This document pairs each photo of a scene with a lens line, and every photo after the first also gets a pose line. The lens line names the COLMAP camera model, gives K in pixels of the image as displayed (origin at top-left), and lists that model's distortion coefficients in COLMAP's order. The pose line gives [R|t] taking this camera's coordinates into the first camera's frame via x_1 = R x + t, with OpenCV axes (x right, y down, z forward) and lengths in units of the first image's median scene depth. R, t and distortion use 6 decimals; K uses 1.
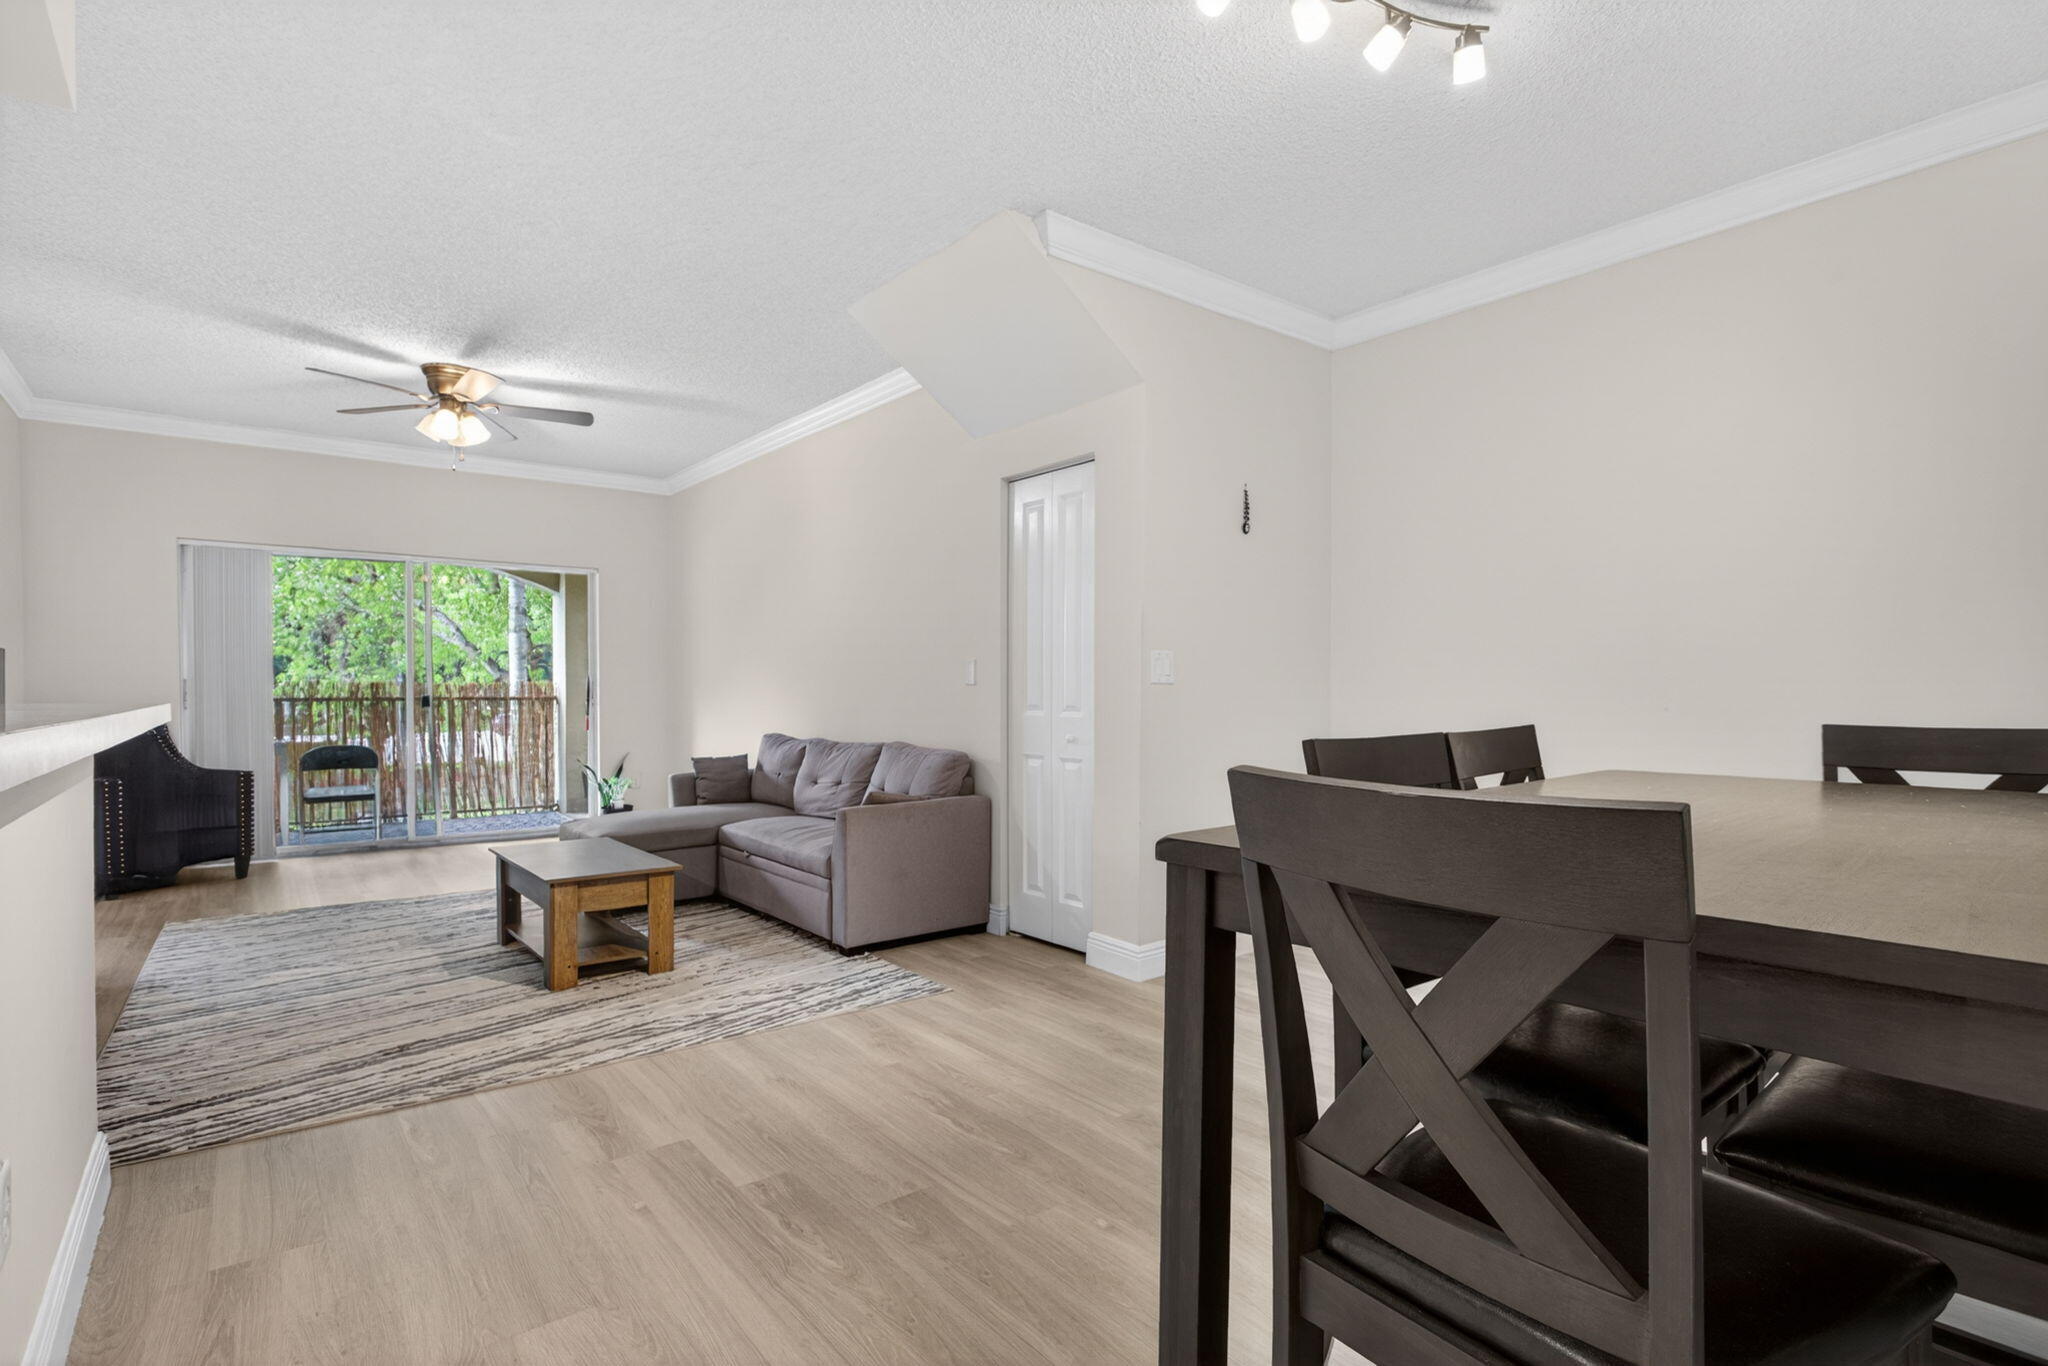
lens RADIAL K [[984.7, 0, 1036.8], [0, 984.7, 707.9], [0, 0, 1]] dist [-0.008238, 0.001660]
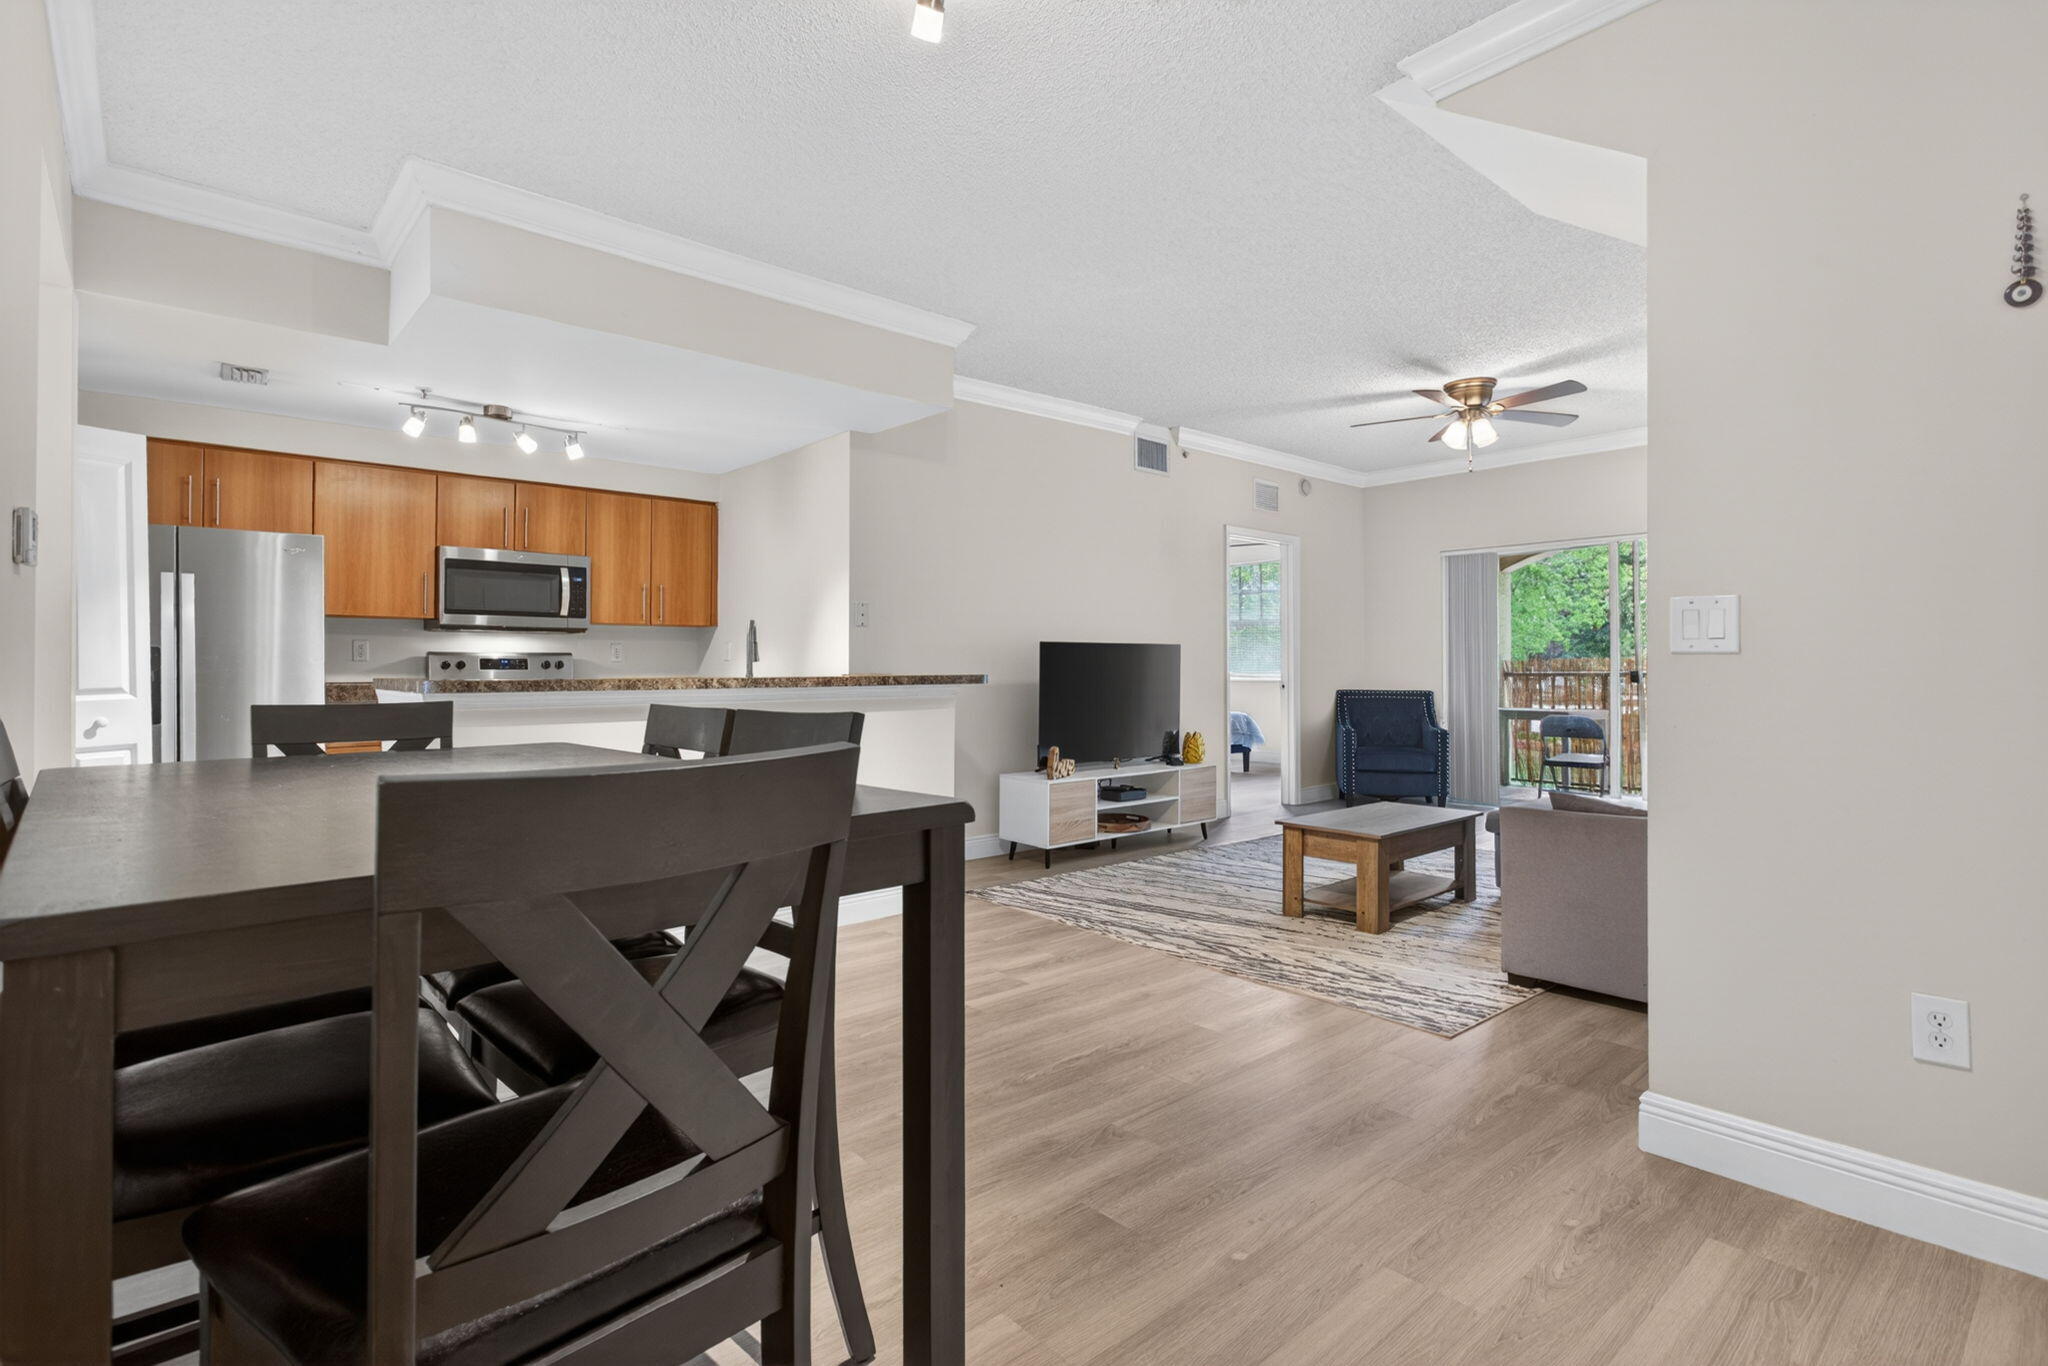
lens RADIAL K [[984.7, 0, 1005.7], [0, 984.7, 659.0], [0, 0, 1]] dist [-0.008238, 0.001660]
pose [[0.038421, -0.010161, -0.999210, 0.525927], [-0.014157, 0.999842, -0.010712, -0.007615], [0.999161, 0.014557, 0.038271, 0.443649]]
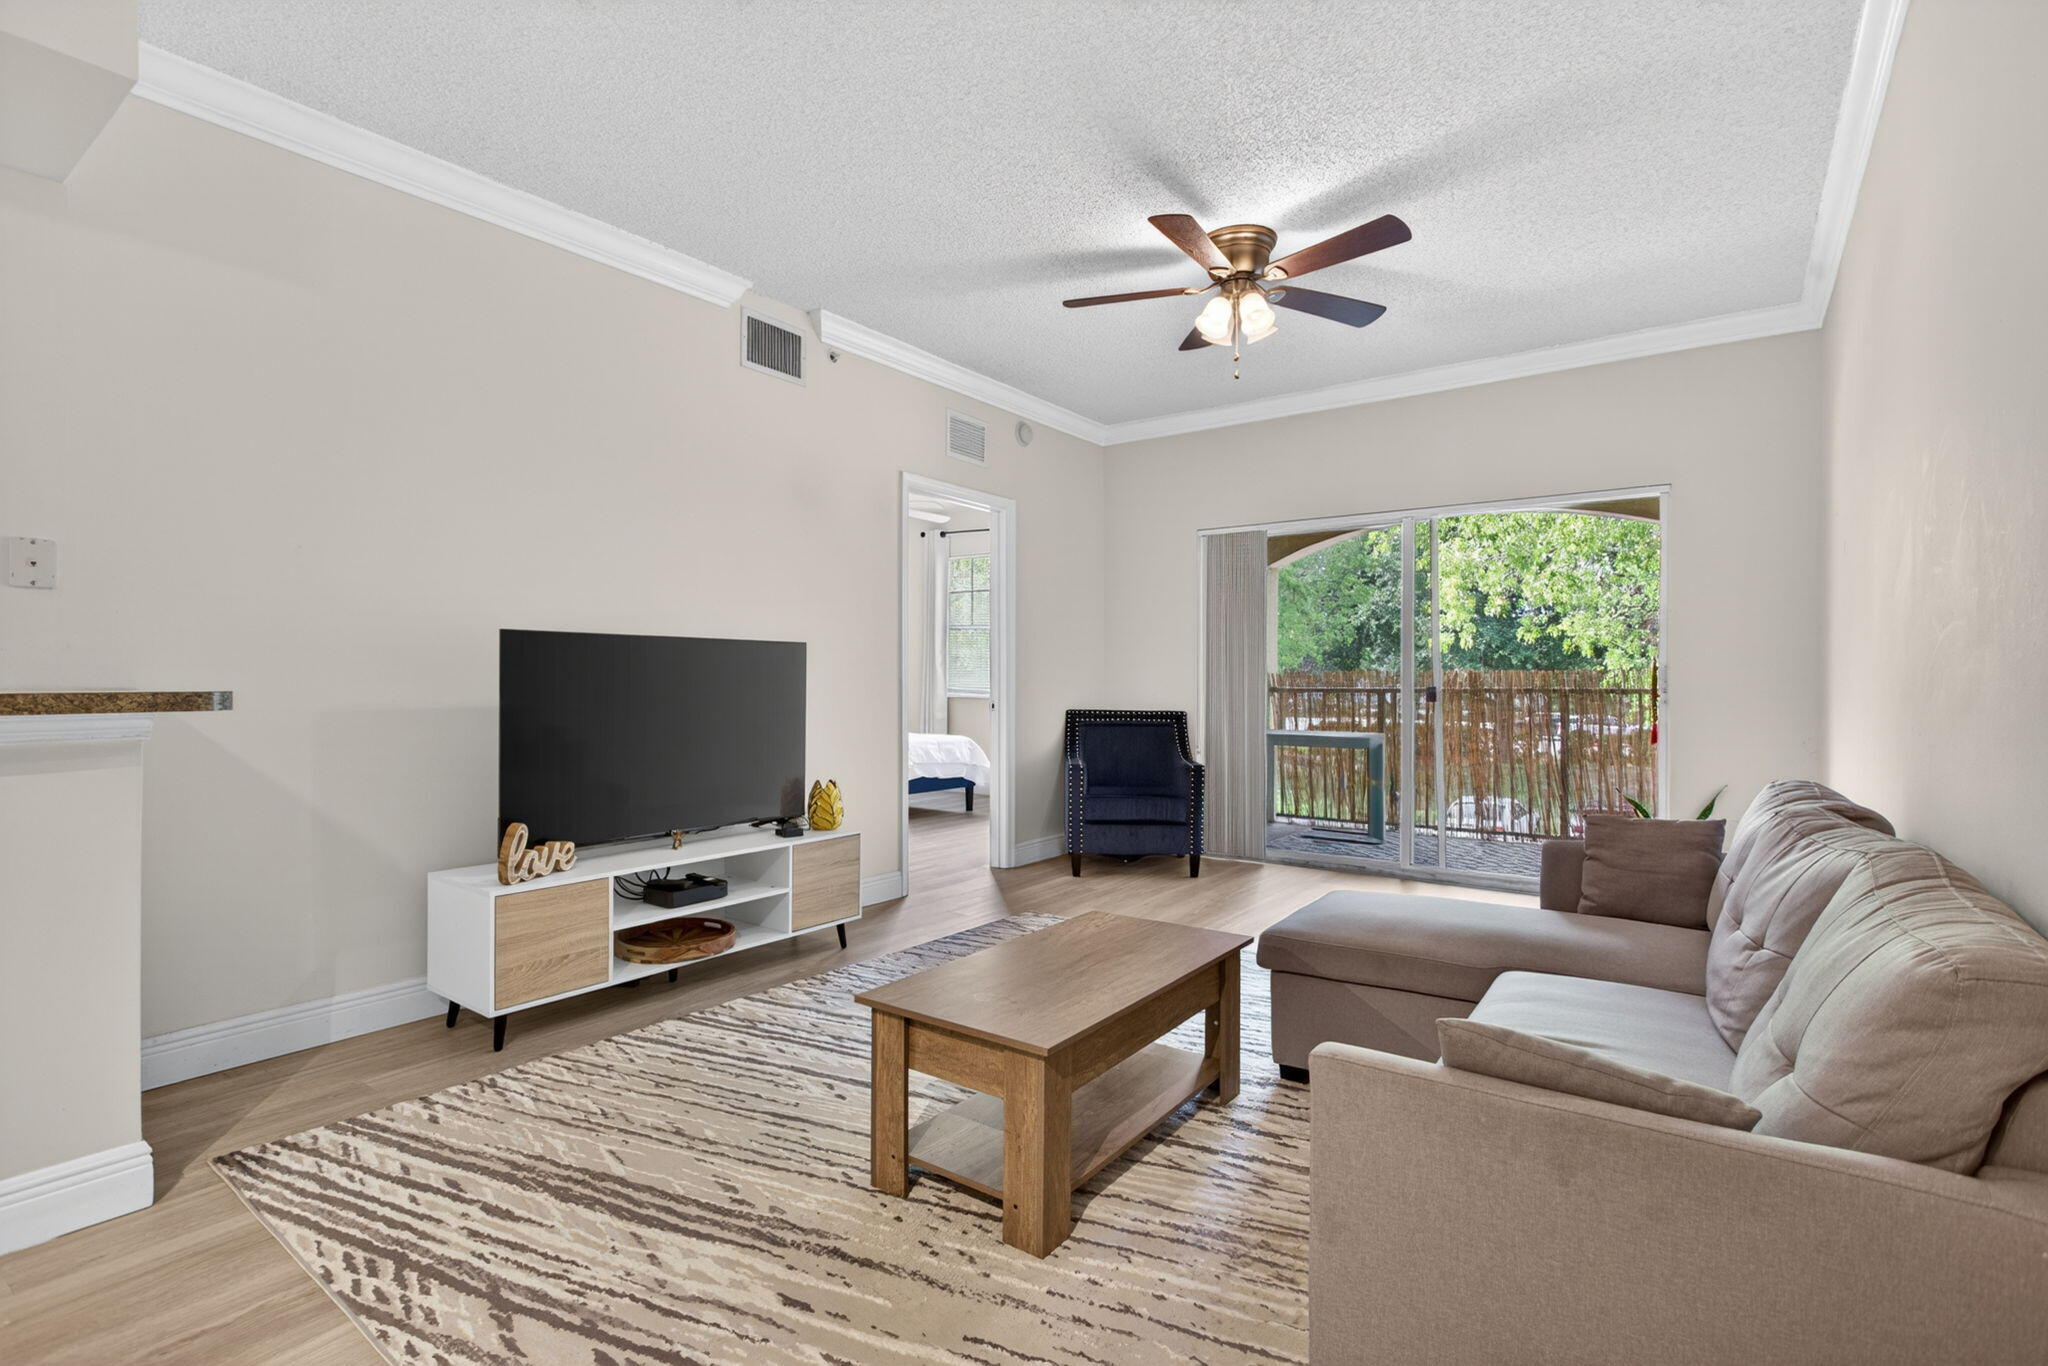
lens RADIAL K [[984.7, 0, 991.0], [0, 984.7, 689.7], [0, 0, 1]] dist [-0.008238, 0.001660]
pose [[0.239194, 0.008240, -0.970937, 0.069623], [-0.018002, 0.999830, 0.004050, -0.010540], [0.970805, 0.016510, 0.239302, 0.678278]]
